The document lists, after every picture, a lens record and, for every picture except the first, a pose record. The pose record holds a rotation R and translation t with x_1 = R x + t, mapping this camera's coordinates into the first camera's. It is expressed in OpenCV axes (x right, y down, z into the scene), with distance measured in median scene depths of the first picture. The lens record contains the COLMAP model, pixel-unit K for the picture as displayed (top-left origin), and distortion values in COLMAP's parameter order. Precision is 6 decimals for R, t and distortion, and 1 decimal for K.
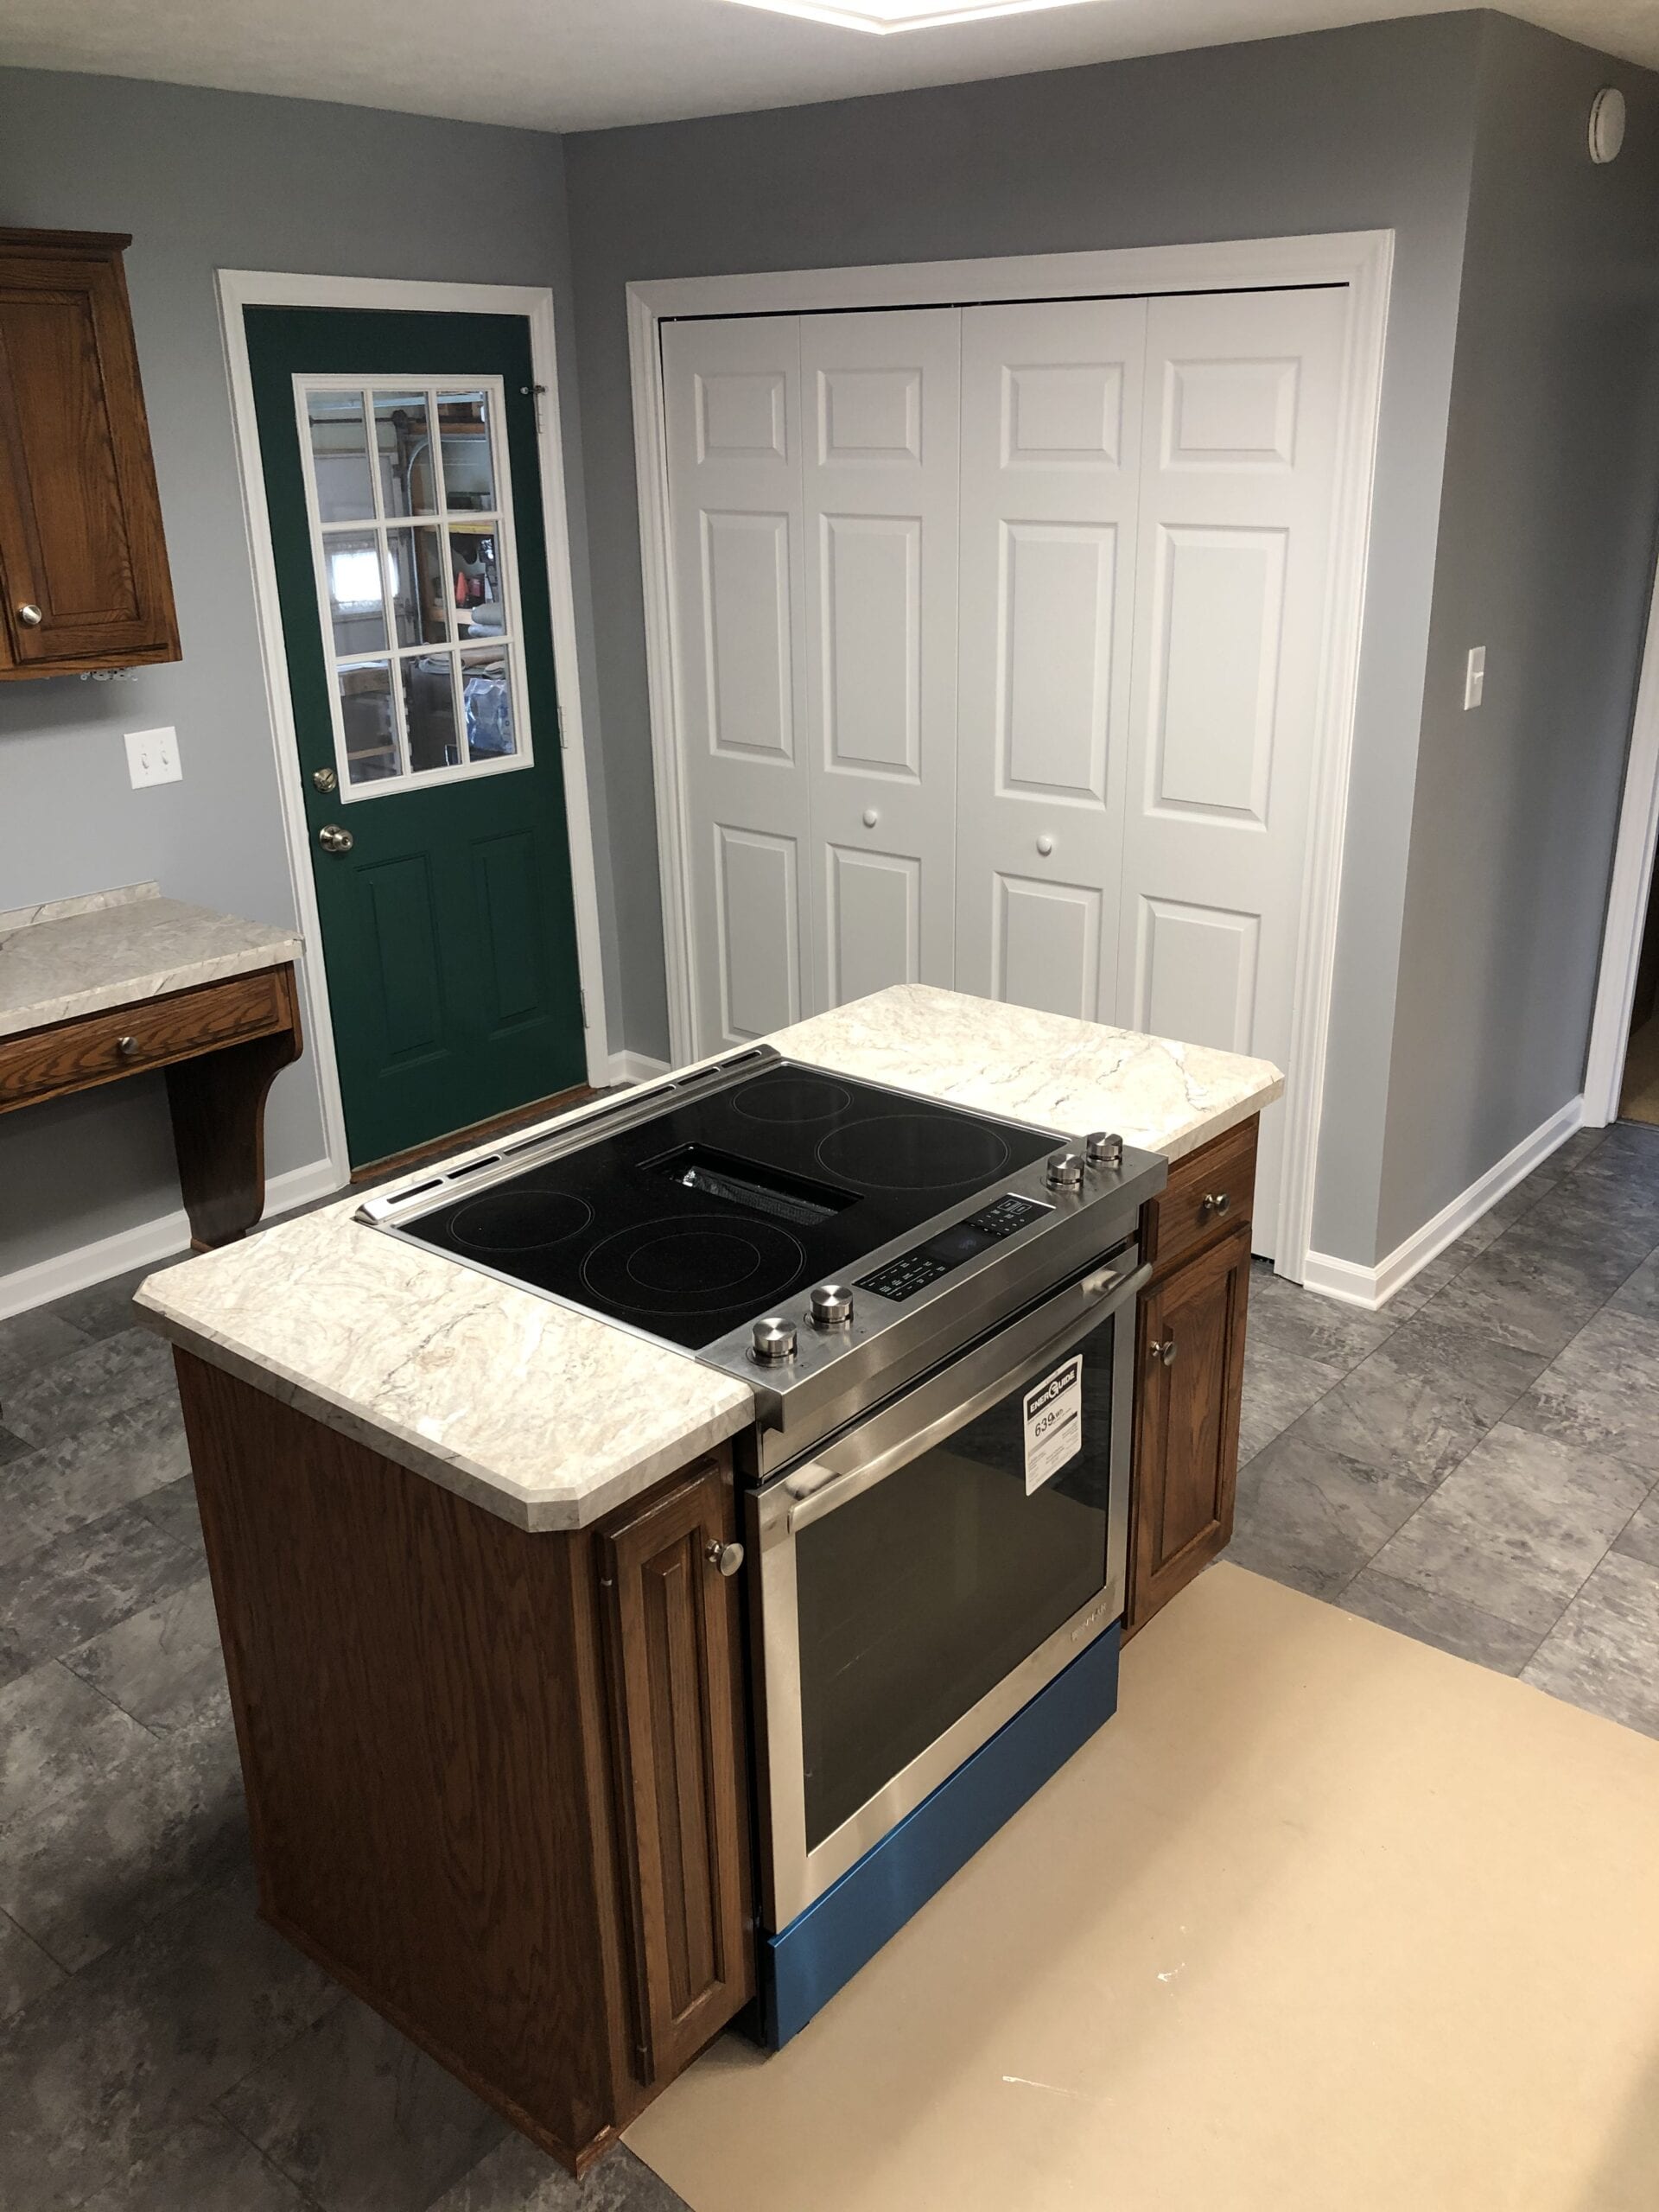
lens RADIAL K [[1773.0, 0, 835.5], [0, 1773.0, 1071.0], [0, 0, 1]] dist [0.042618, -0.000965]
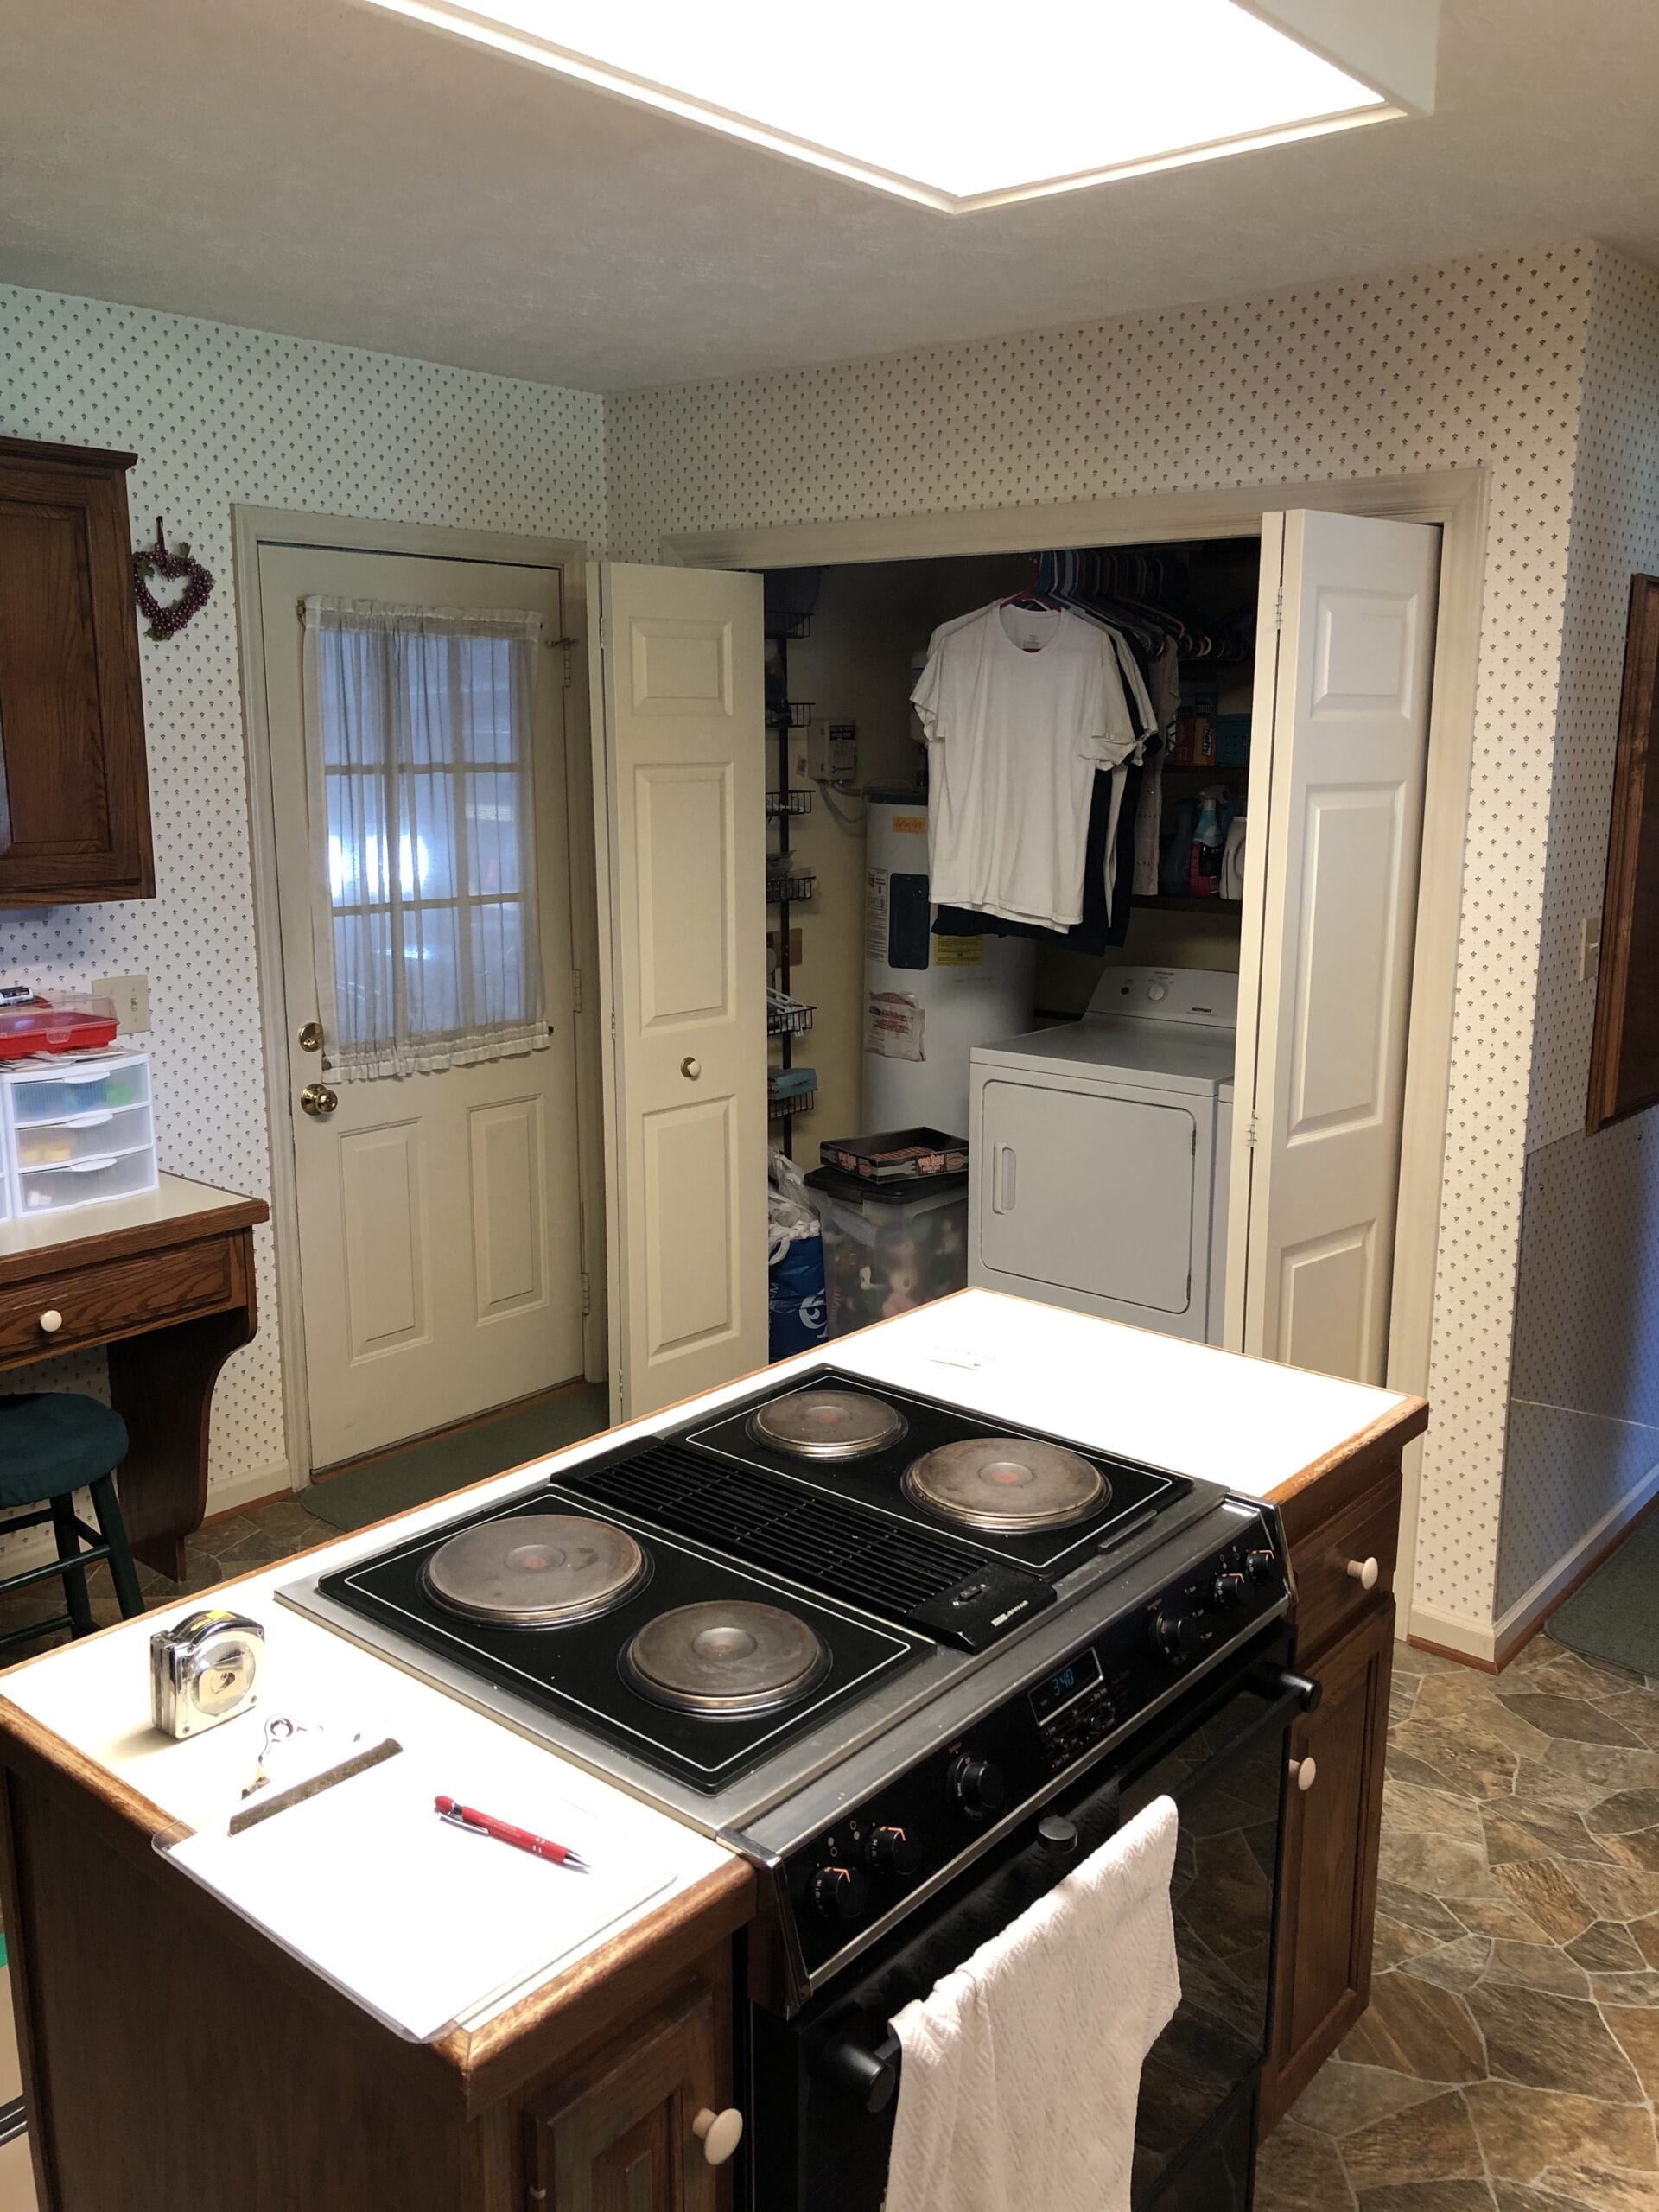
lens RADIAL K [[1773.0, 0, 835.5], [0, 1773.0, 1071.0], [0, 0, 1]] dist [0.042618, -0.000965]
pose [[0.999655, 0.025275, -0.007185, -0.010424], [-0.026083, 0.987628, -0.154631, -0.010601], [0.003187, 0.154765, 0.987946, 0.119707]]
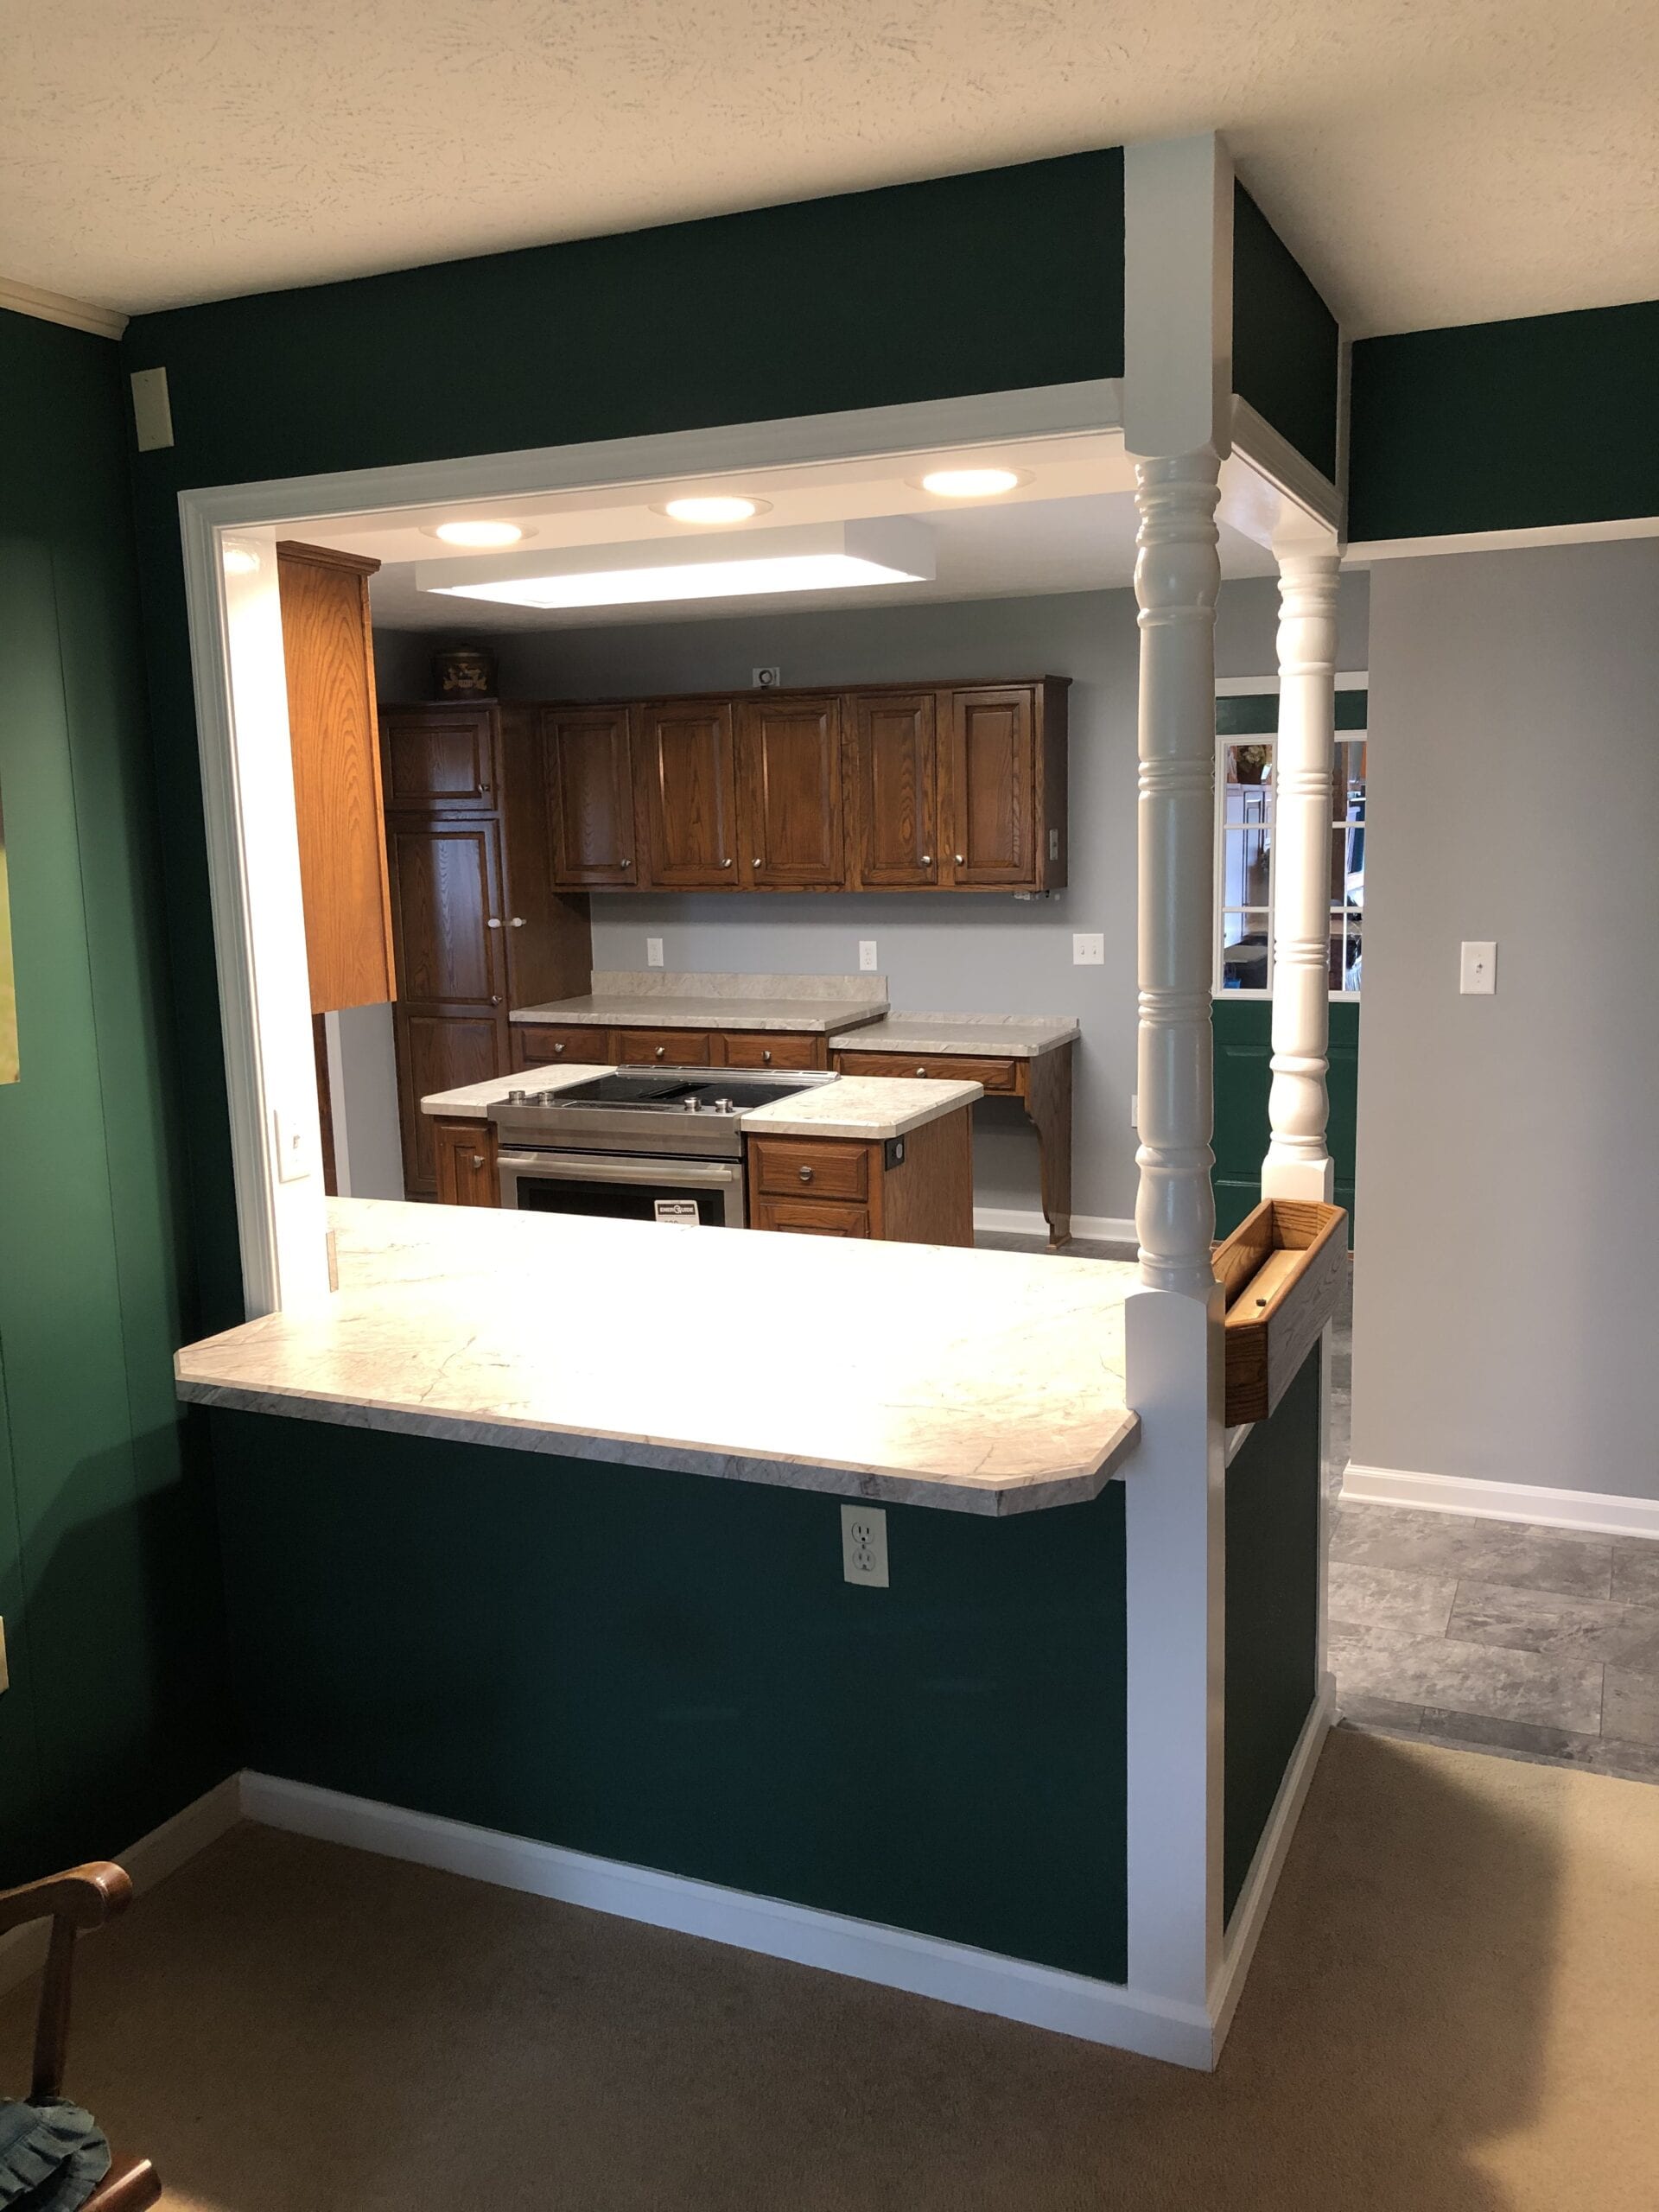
lens RADIAL K [[1773.0, 0, 835.5], [0, 1773.0, 1071.0], [0, 0, 1]] dist [0.042618, -0.000965]
pose [[0.291655, 0.153475, -0.944131, 1.111461], [-0.313174, 0.947962, 0.057354, -0.080498], [0.903803, 0.278950, 0.324542, 0.238612]]
